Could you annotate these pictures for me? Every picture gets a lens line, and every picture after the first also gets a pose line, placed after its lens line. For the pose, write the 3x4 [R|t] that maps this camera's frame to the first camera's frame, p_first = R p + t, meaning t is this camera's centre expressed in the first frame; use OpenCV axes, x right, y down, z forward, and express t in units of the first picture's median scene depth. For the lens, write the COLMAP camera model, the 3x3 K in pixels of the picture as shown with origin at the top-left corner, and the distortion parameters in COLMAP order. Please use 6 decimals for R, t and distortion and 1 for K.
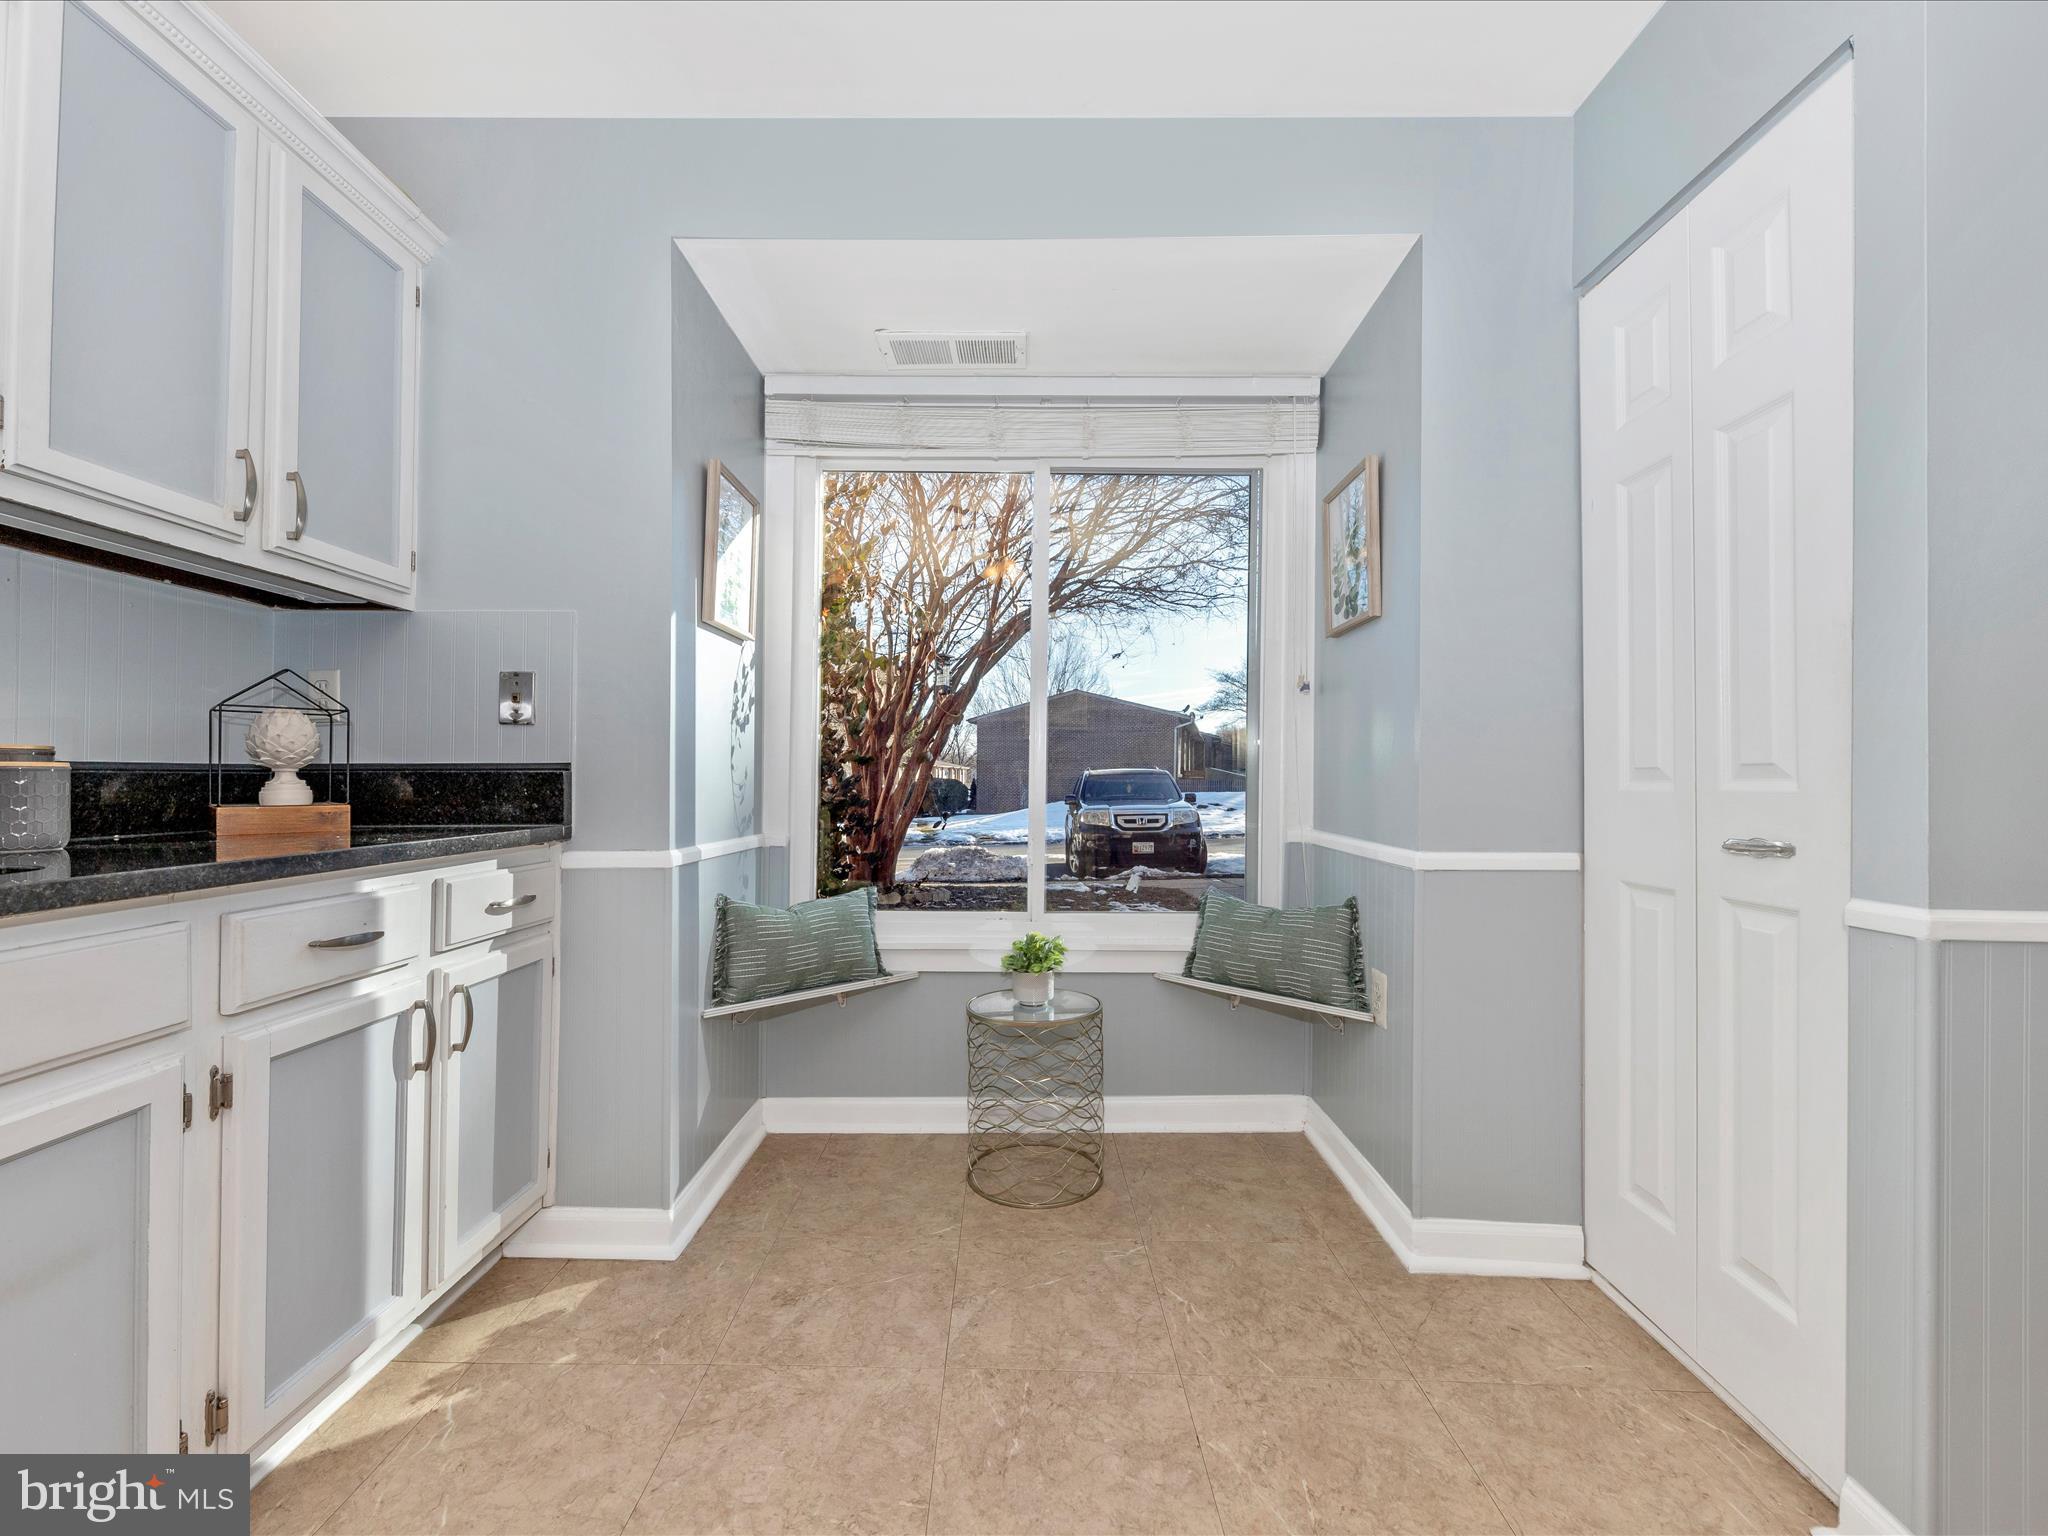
lens RADIAL K [[794.4, 0, 1023.3], [0, 794.4, 789.5], [0, 0, 1]] dist [0.016863, -0.008155]
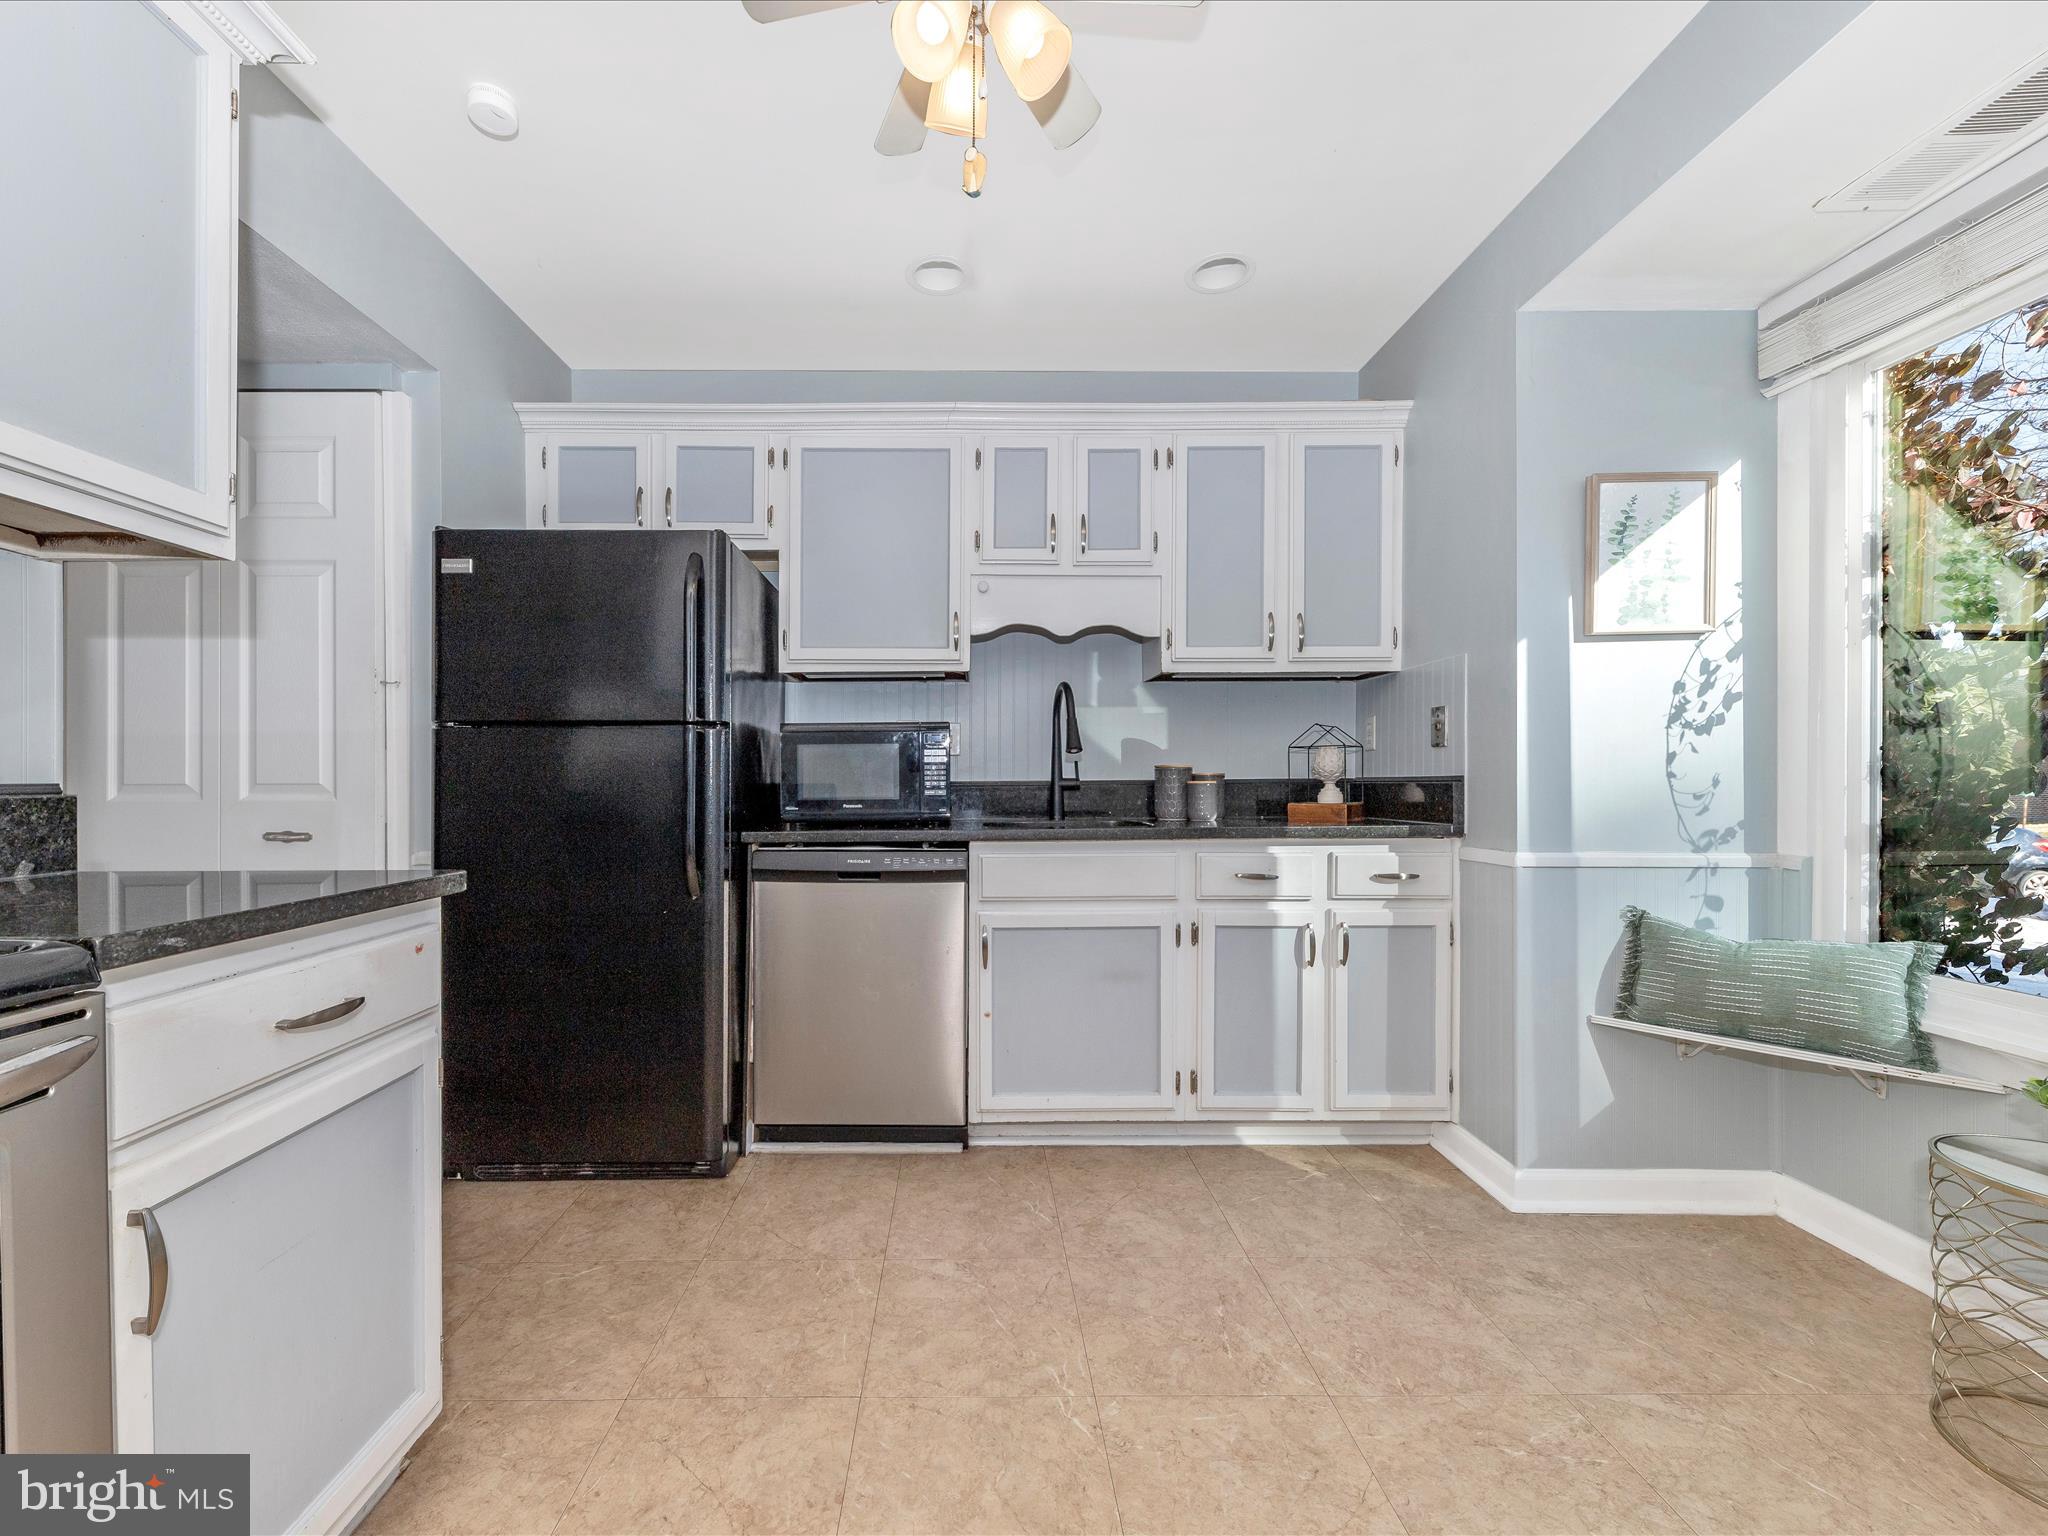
lens RADIAL K [[877.6, 0, 966.6], [0, 877.6, 784.2], [0, 0, 1]] dist [0.003764, -0.000271]
pose [[-0.000770, 0.001412, -0.999999, 0.803951], [-0.004824, 0.999987, 0.001416, -0.017610], [0.999988, 0.004825, -0.000763, 0.219482]]
